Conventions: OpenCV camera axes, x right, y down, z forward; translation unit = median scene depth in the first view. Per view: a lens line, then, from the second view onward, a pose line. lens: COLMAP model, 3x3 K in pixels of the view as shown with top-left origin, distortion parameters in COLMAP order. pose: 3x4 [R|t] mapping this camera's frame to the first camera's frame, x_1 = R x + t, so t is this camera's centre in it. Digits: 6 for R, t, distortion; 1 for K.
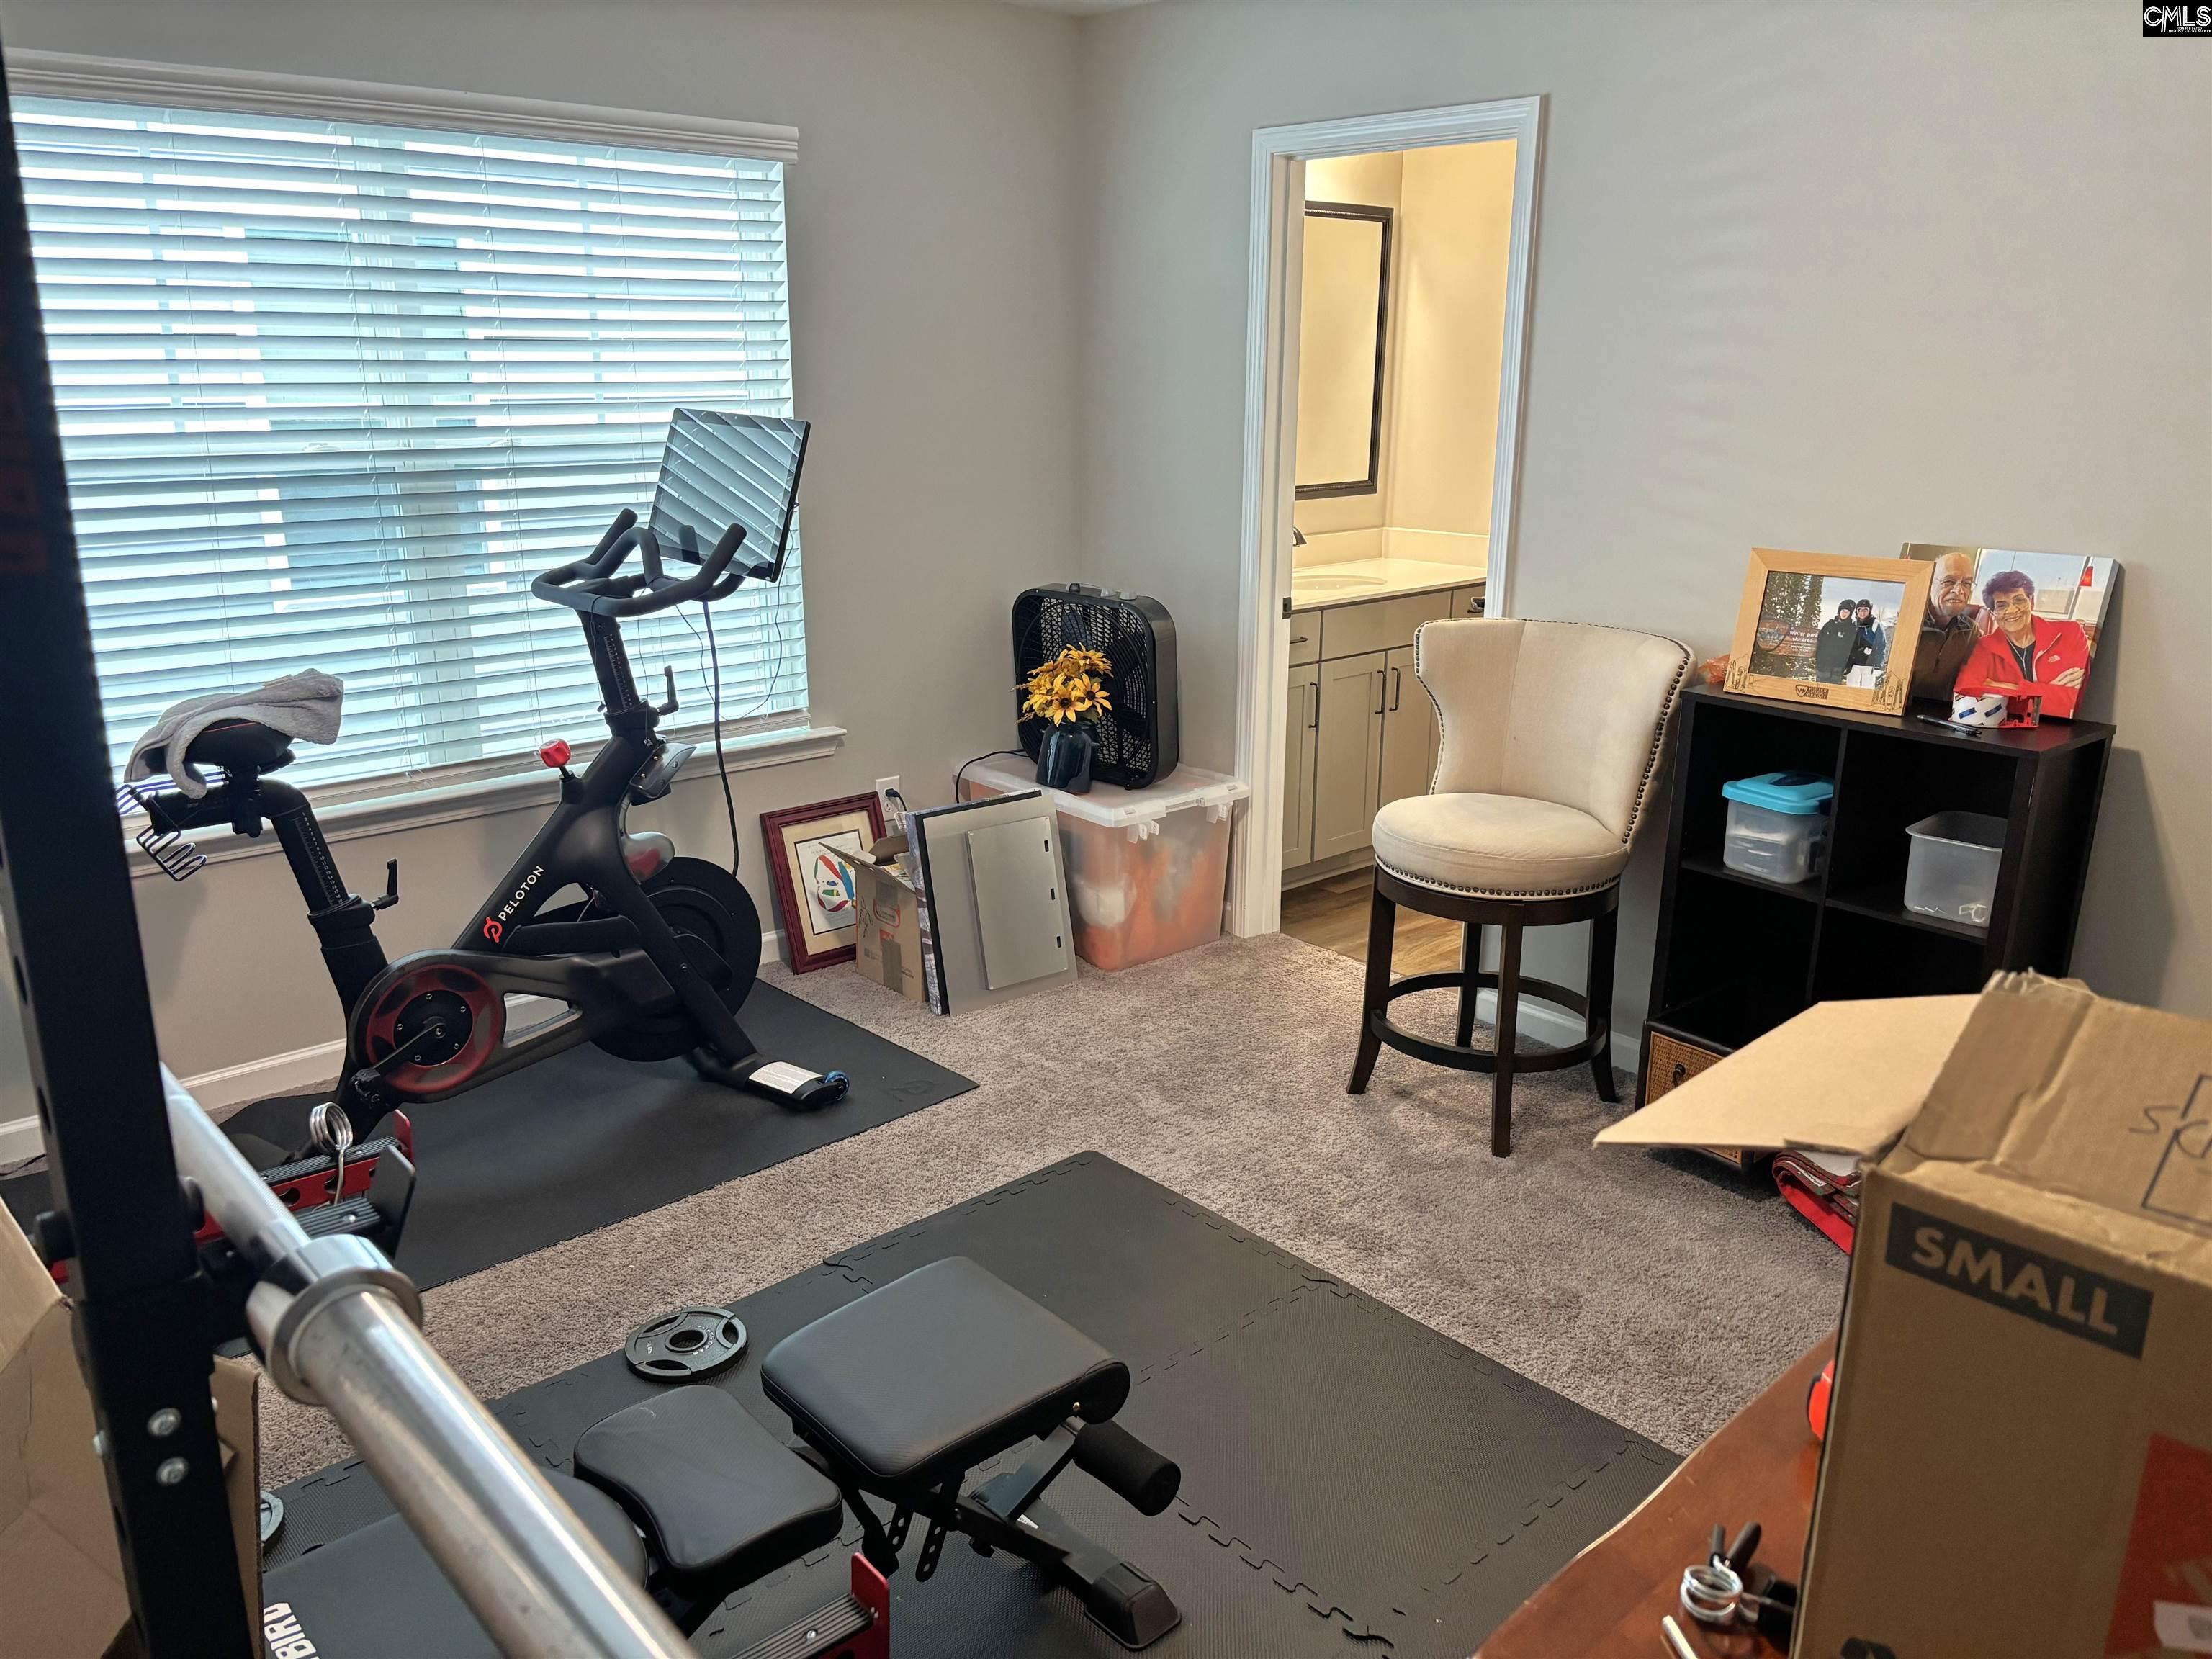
lens RADIAL K [[1663.7, 0, 1115.2], [0, 1663.7, 828.6], [0, 0, 1]] dist [0.071641, -0.088740]
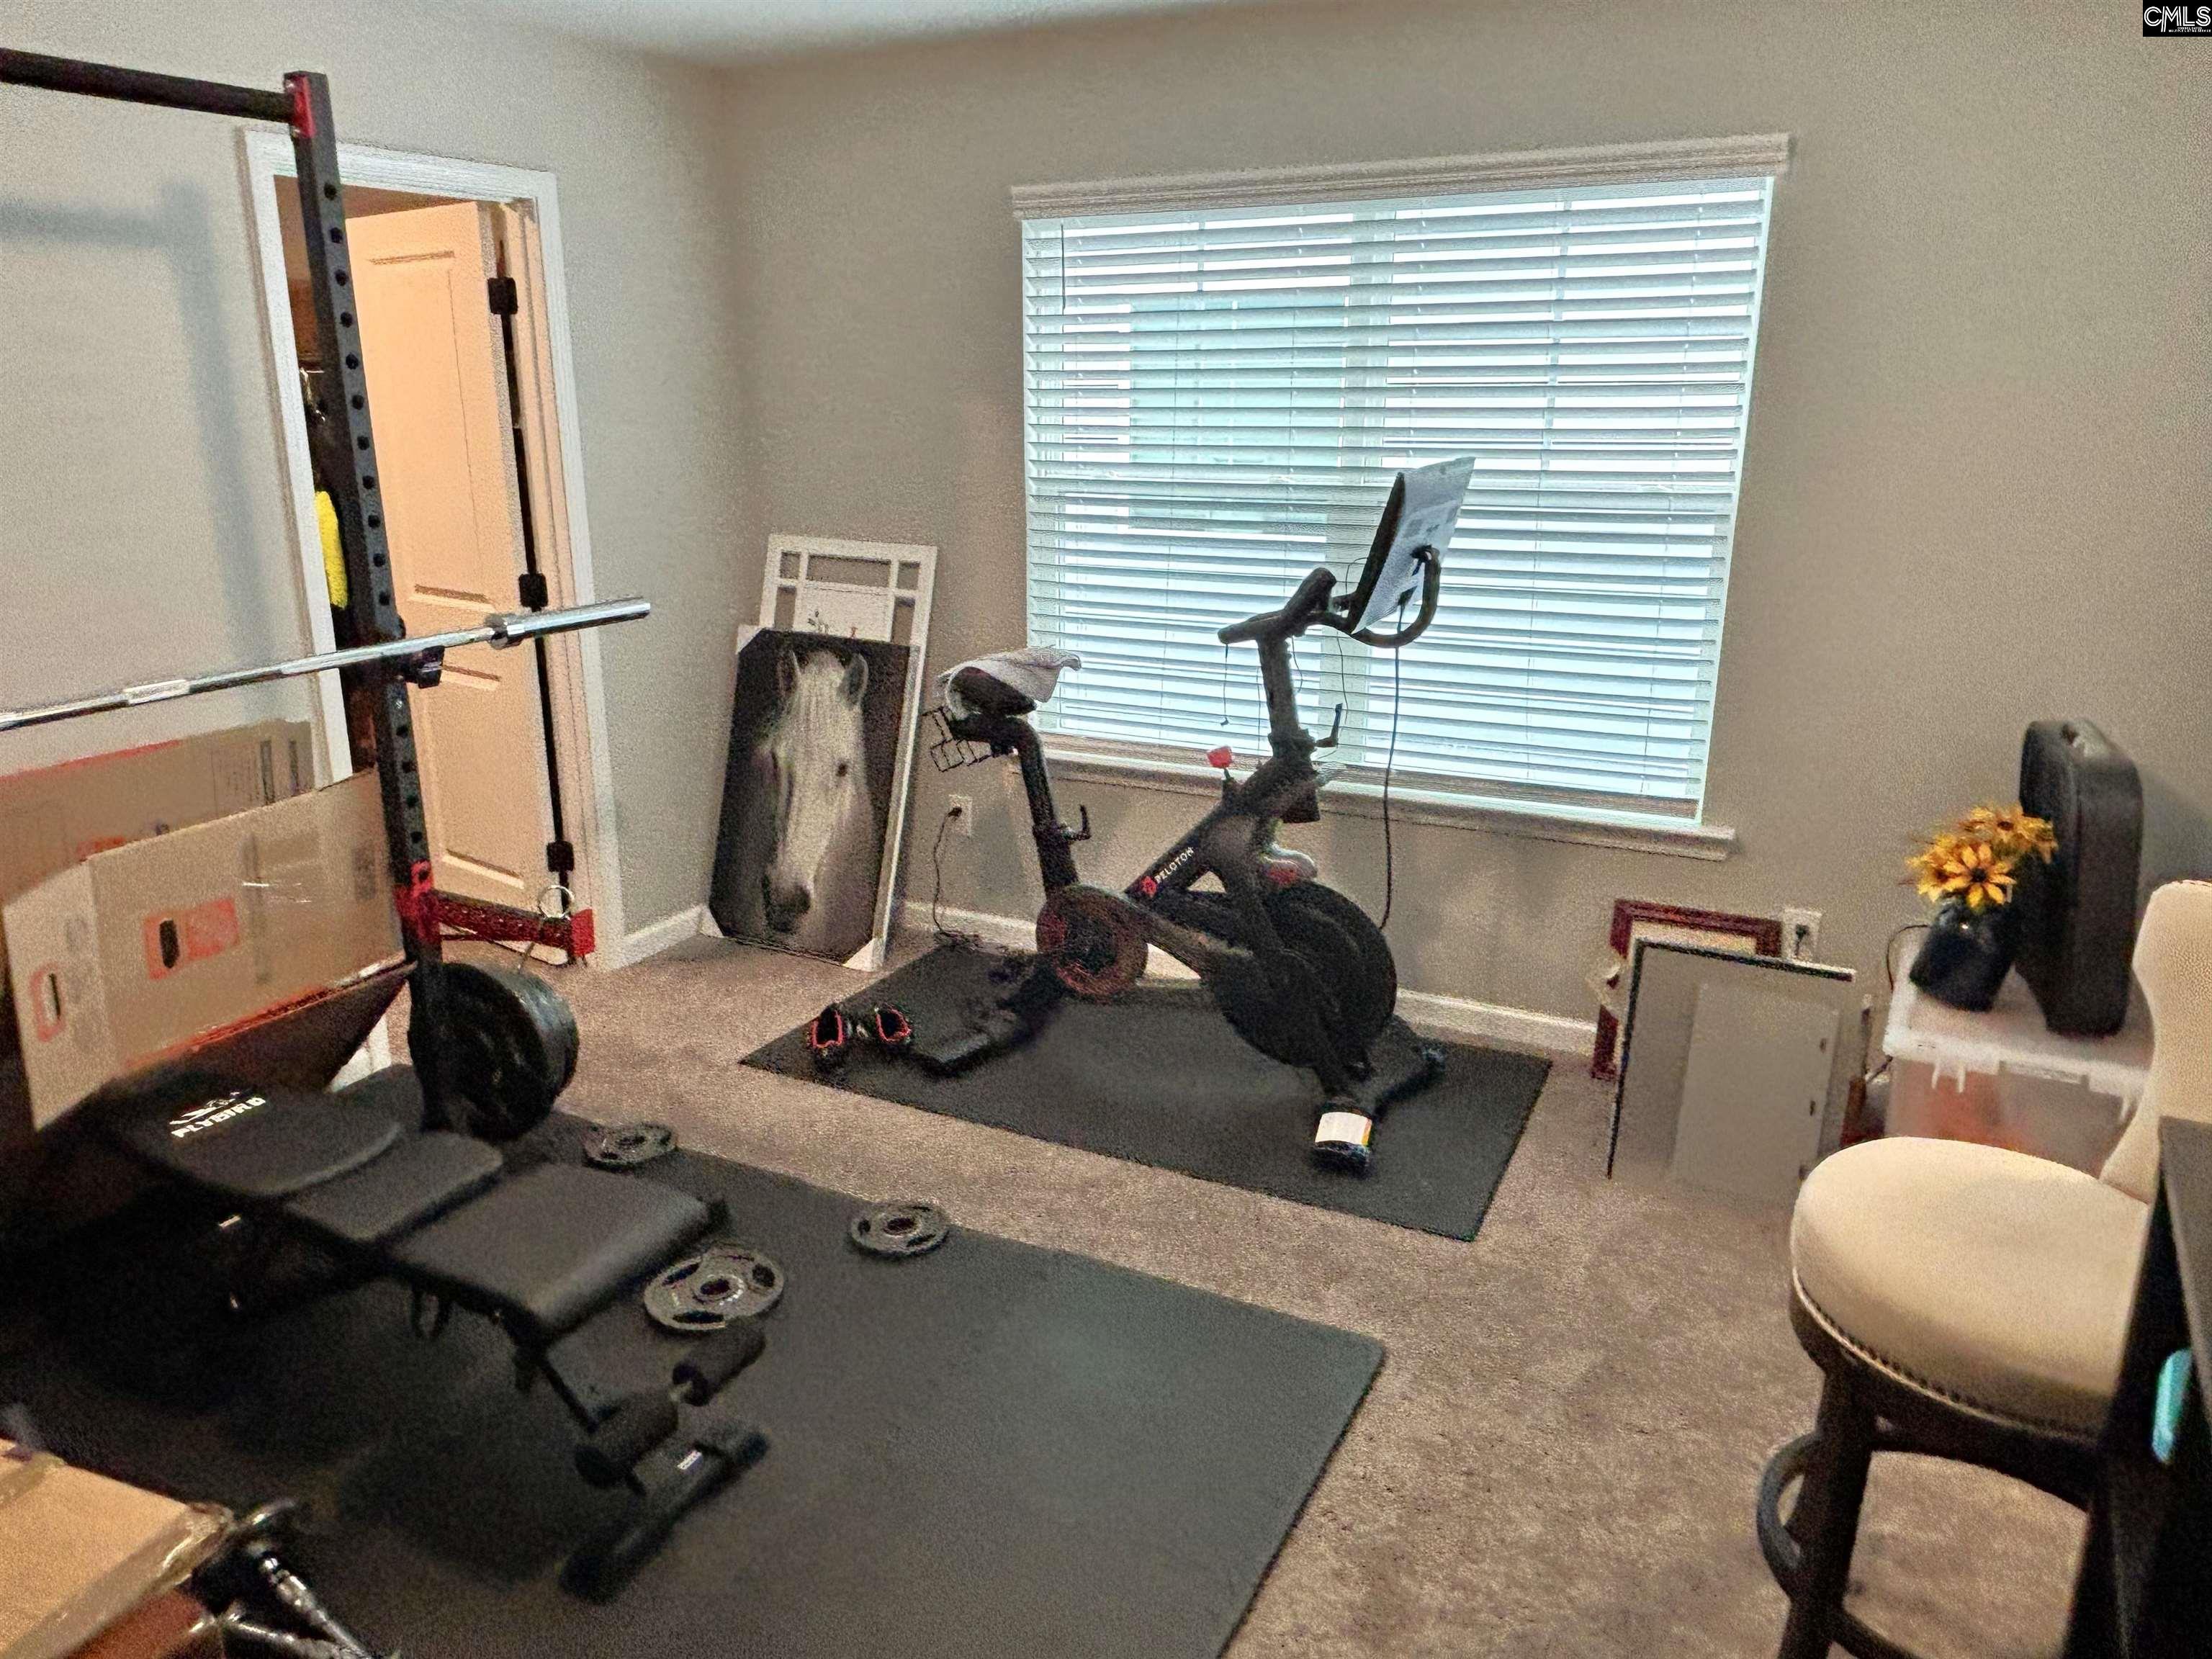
lens RADIAL K [[1530.3, 0, 1102.4], [0, 1530.3, 844.7], [0, 0, 1]] dist [0.006503, -0.001011]
pose [[0.344770, 0.259904, -0.901988, 0.567177], [-0.253544, 0.950973, 0.177106, -0.146867], [0.903797, 0.167633, 0.393764, 0.522916]]
